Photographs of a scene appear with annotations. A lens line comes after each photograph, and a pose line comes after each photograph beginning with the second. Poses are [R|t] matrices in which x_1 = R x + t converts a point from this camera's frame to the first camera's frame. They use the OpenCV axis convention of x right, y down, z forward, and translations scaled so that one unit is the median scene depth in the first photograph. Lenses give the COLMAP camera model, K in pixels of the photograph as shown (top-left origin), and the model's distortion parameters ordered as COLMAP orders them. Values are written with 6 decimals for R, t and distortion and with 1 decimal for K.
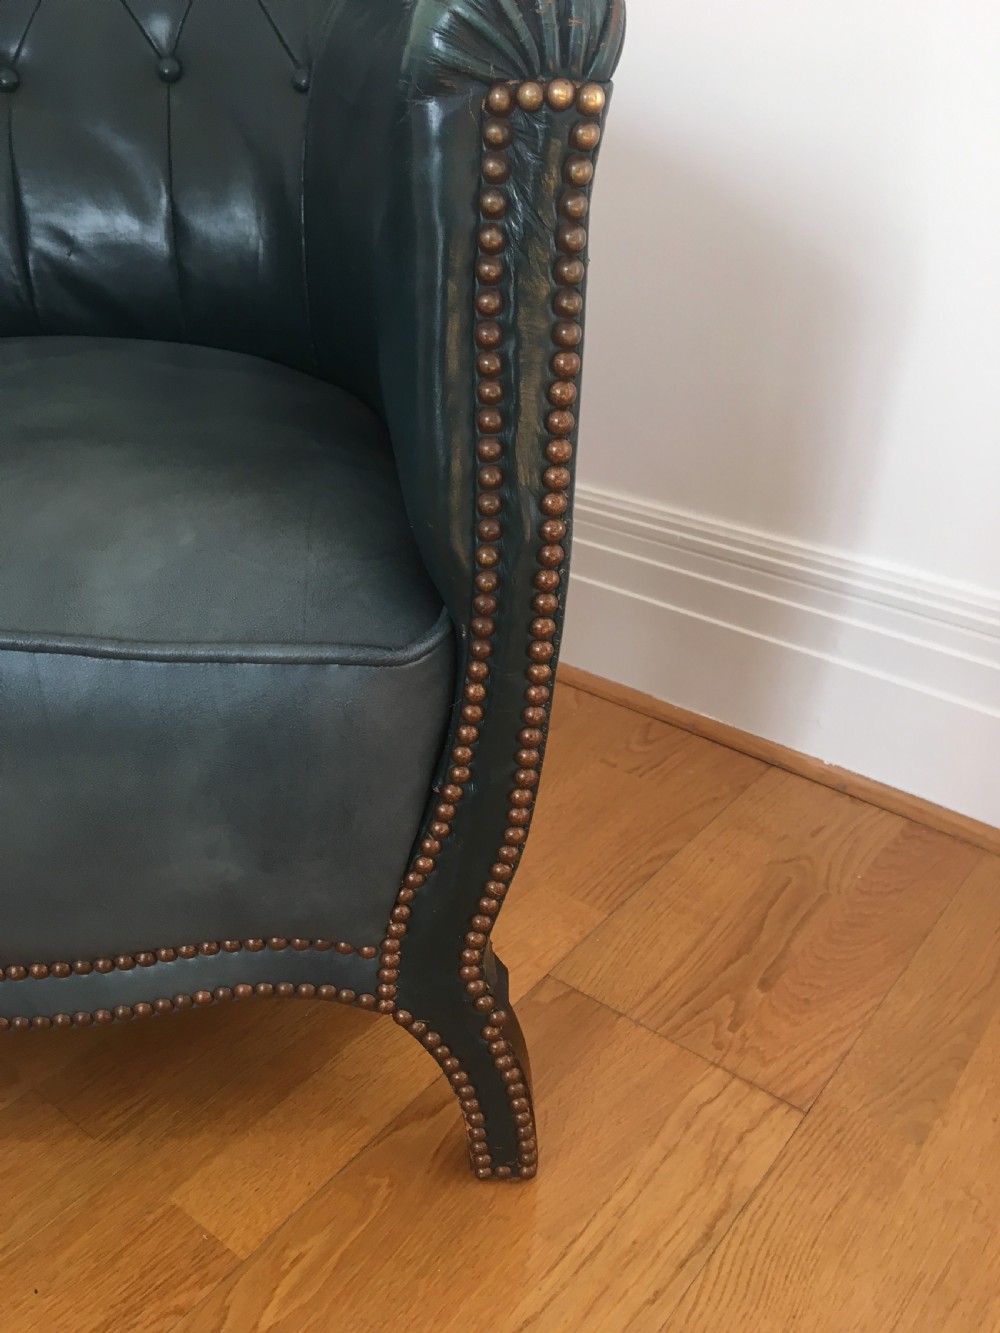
lens RADIAL K [[1132.1, 0, 500.0], [0, 1132.1, 666.5], [0, 0, 1]] dist [0.119439, -0.191560]
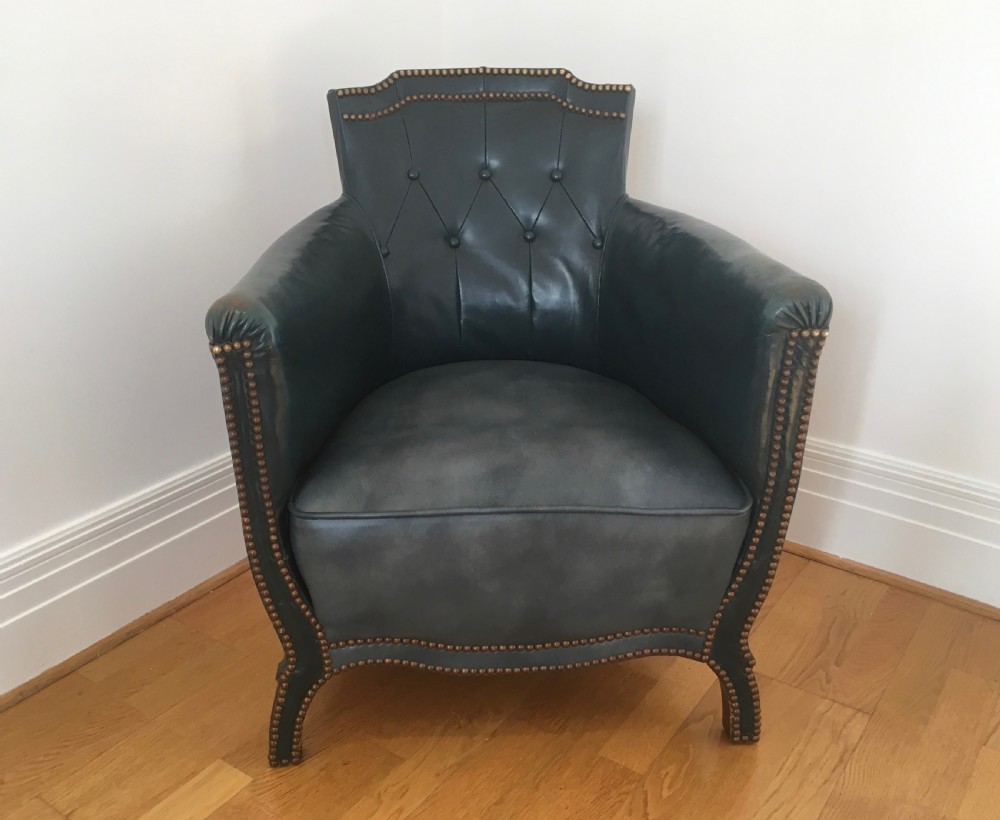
lens RADIAL K [[979.1, 0, 457.5], [0, 979.1, 409.6], [0, 0, 1]] dist [0.123318, -0.192346]
pose [[0.999343, -0.026375, 0.024841, -0.570428], [0.028530, 0.995463, -0.090777, -0.039686], [-0.022334, 0.091426, 0.995561, -0.951251]]
